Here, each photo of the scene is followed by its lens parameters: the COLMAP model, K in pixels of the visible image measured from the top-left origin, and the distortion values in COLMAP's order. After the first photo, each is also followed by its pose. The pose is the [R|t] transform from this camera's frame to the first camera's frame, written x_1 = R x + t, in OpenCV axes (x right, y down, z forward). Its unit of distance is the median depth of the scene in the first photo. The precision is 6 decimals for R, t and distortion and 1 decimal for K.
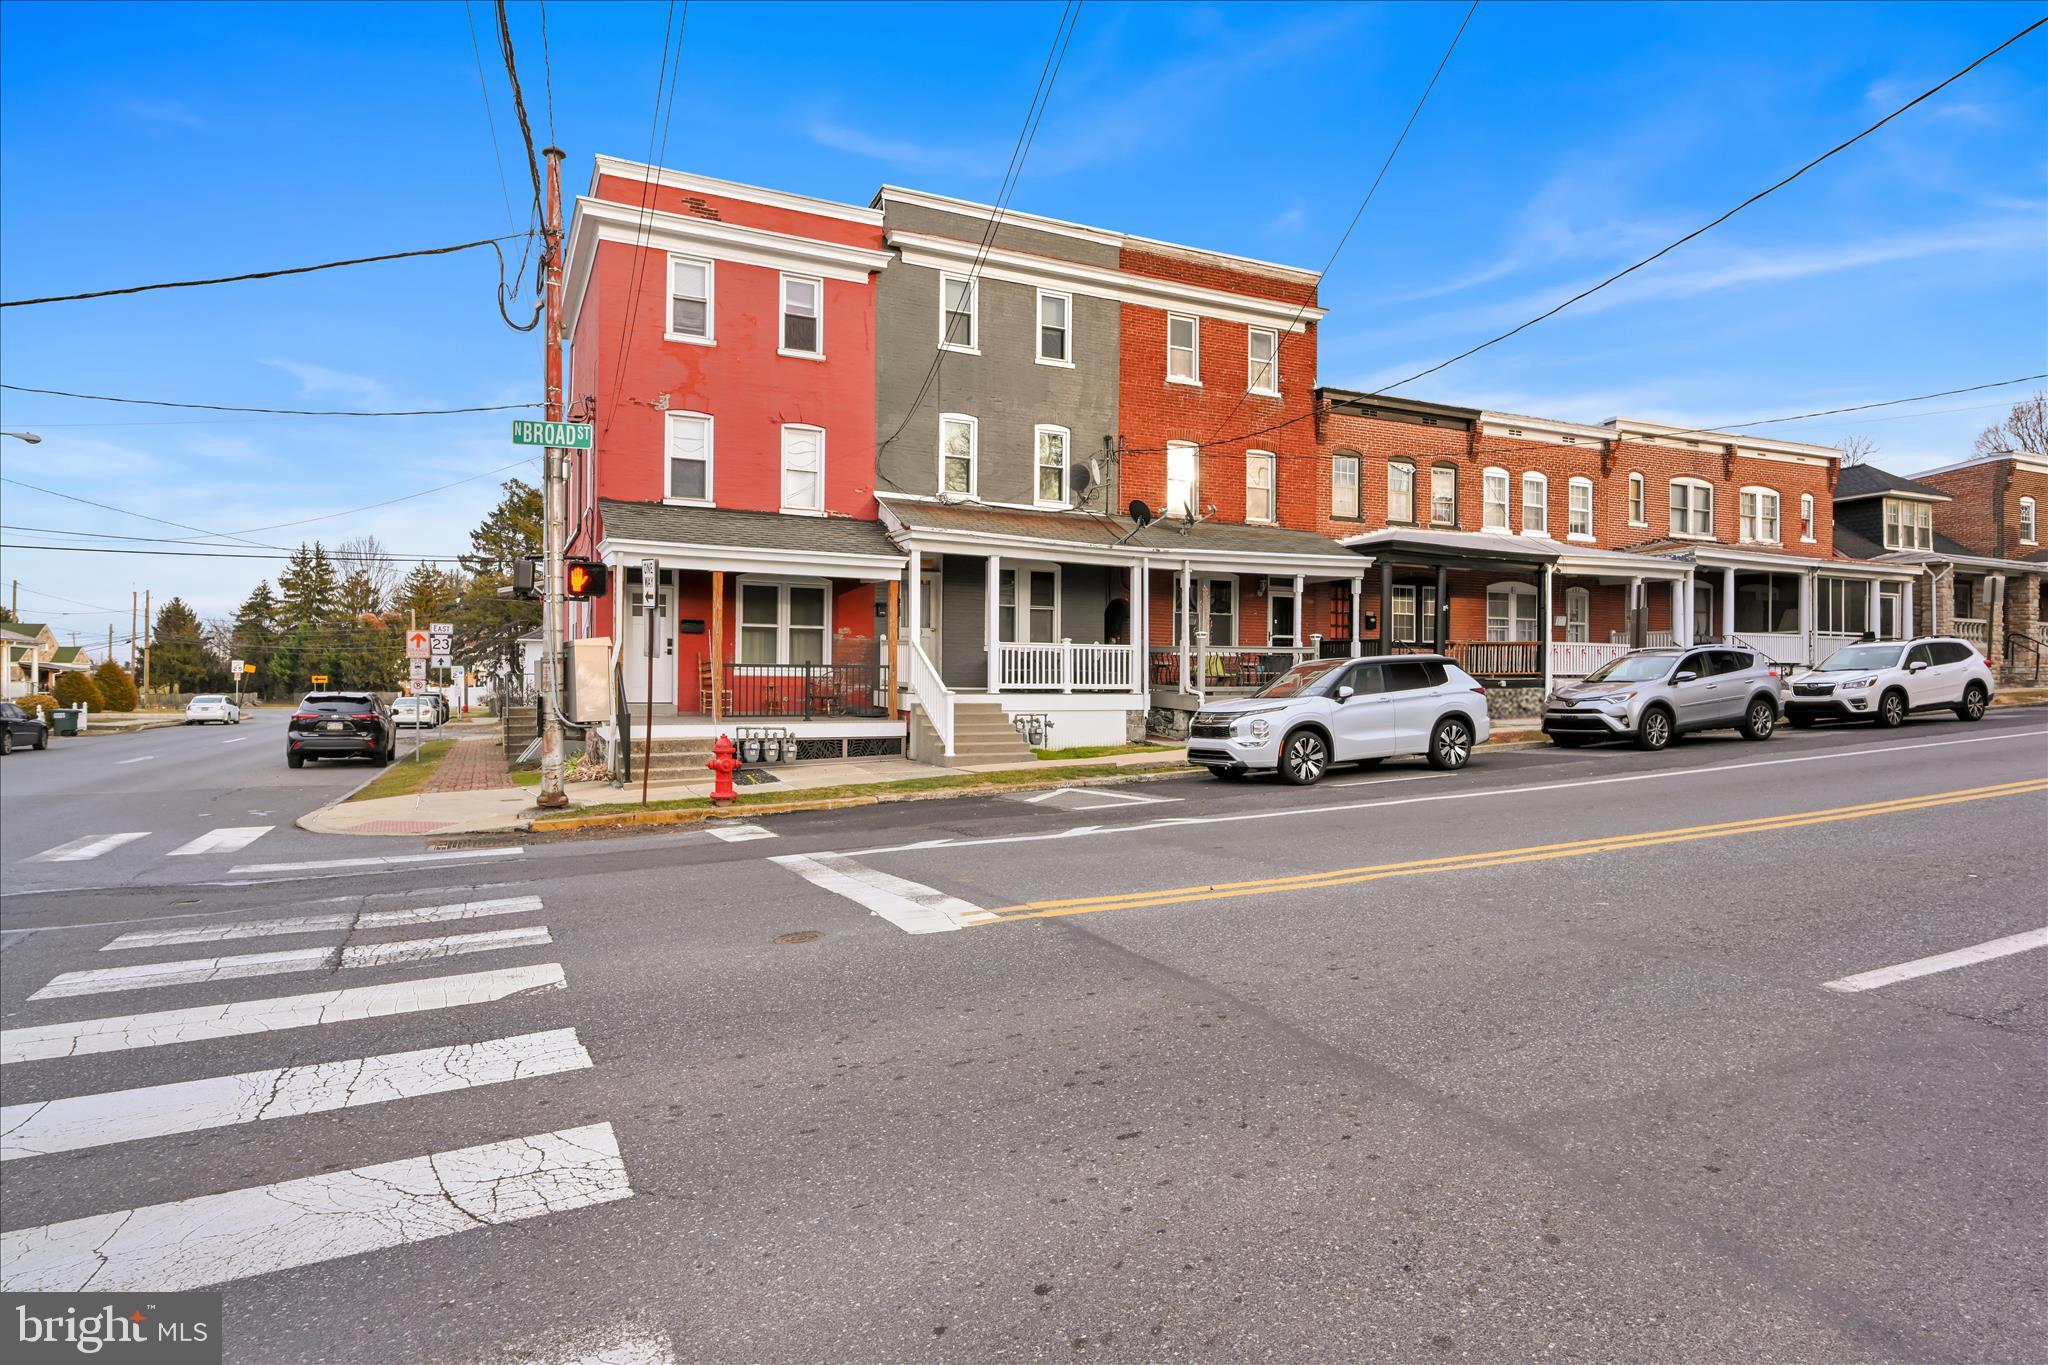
lens RADIAL K [[819.4, 0, 1024.0], [0, 819.4, 682.5], [0, 0, 1]] dist [-0.003670, 0.000643]
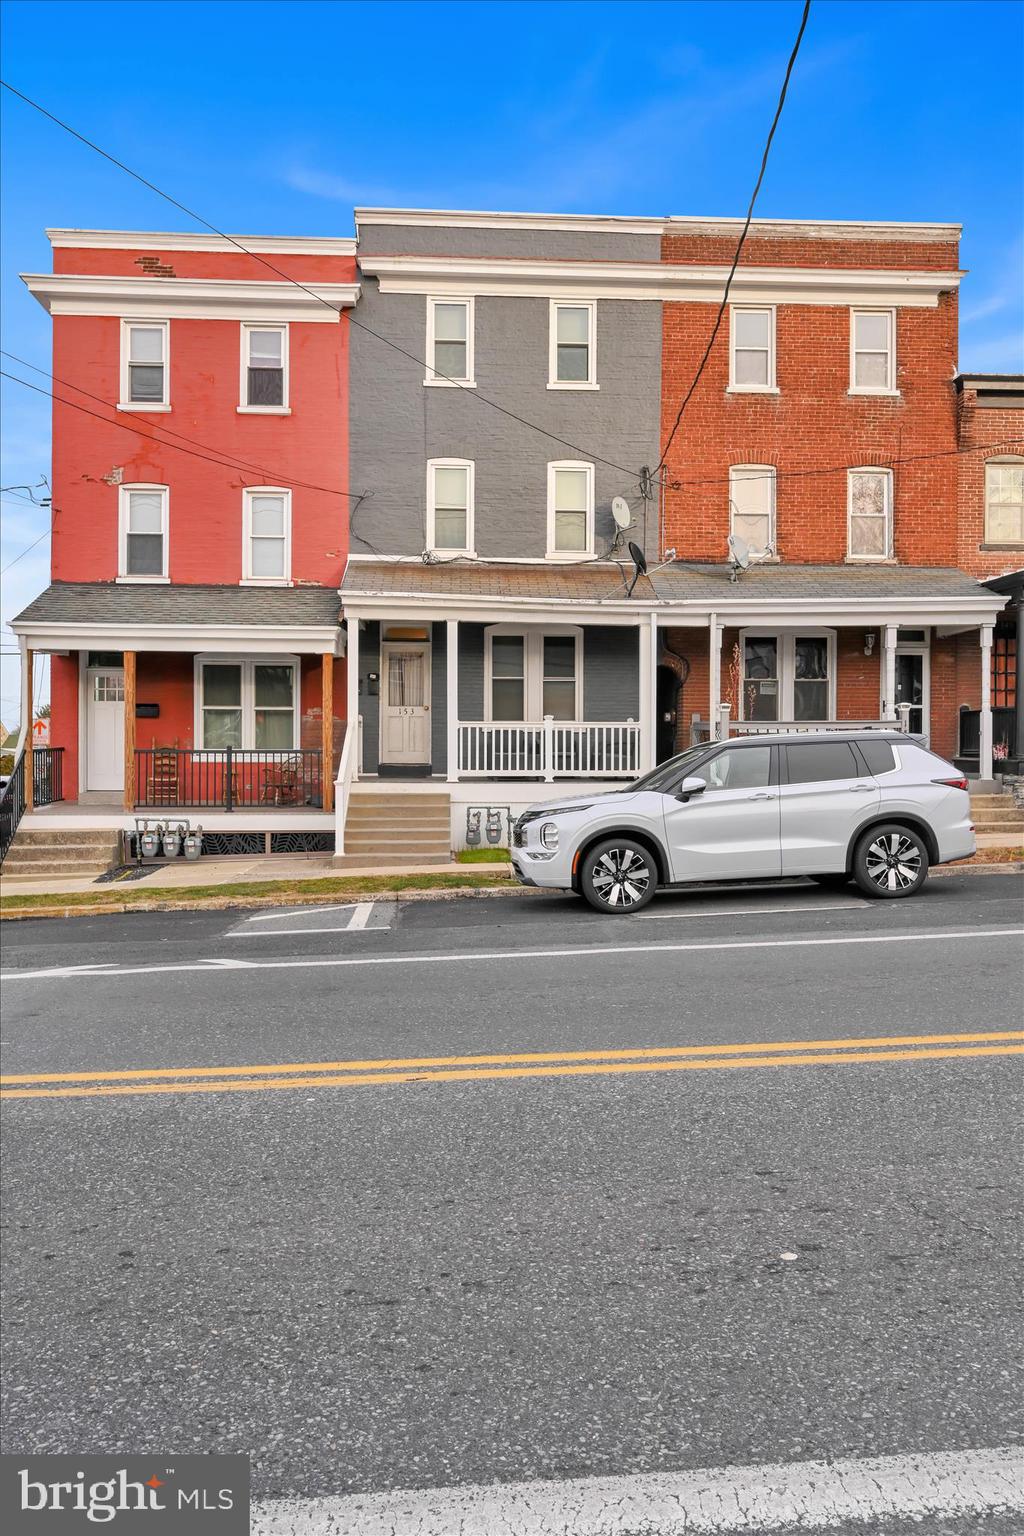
lens RADIAL K [[886.3, 0, 512.0], [0, 886.3, 768.0], [0, 0, 1]] dist [-0.000079, -0.000302]
pose [[0.956906, -0.002523, -0.290386, 0.276669], [0.003432, 0.999991, 0.002624, -0.003042], [0.290376, -0.003508, 0.956906, 0.131825]]
